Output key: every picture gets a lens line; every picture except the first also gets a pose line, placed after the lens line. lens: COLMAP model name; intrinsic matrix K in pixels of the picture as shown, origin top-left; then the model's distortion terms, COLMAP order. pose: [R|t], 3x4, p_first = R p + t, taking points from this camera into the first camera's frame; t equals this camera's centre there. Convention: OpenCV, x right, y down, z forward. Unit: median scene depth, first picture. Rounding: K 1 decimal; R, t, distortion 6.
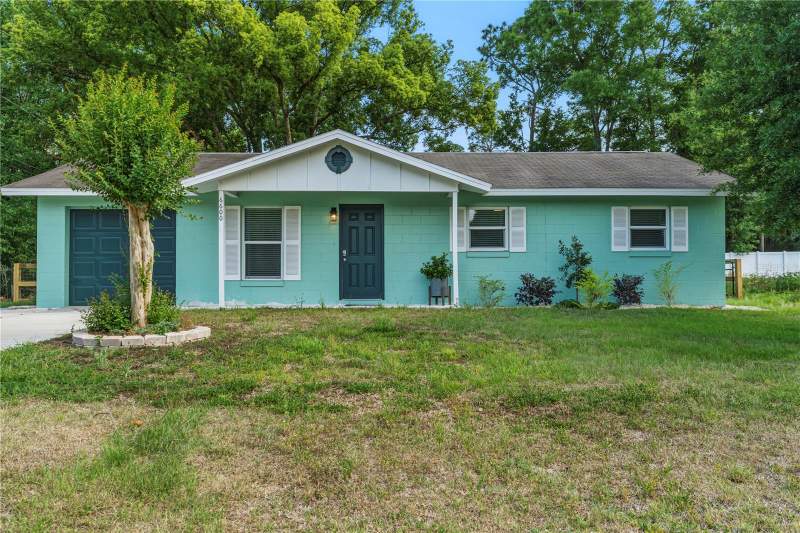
lens RADIAL K [[659.5, 0, 401.1], [0, 659.5, 246.2], [0, 0, 1]] dist [-0.011087, 0.003027]
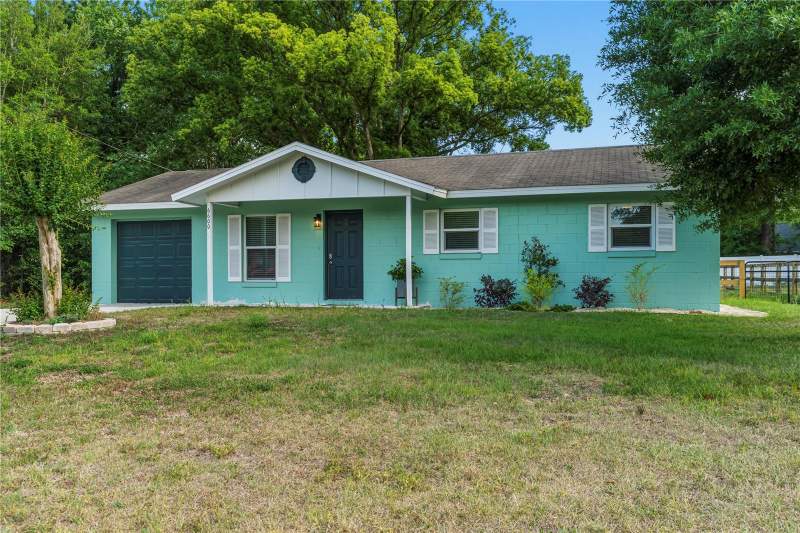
lens RADIAL K [[659.5, 0, 399.5], [0, 659.5, 267.6], [0, 0, 1]] dist [-0.011087, 0.003027]
pose [[0.956792, -0.004721, -0.290735, 0.337417], [0.012658, 0.999597, 0.025426, 0.003076], [0.290498, -0.028007, 0.956466, 0.008701]]
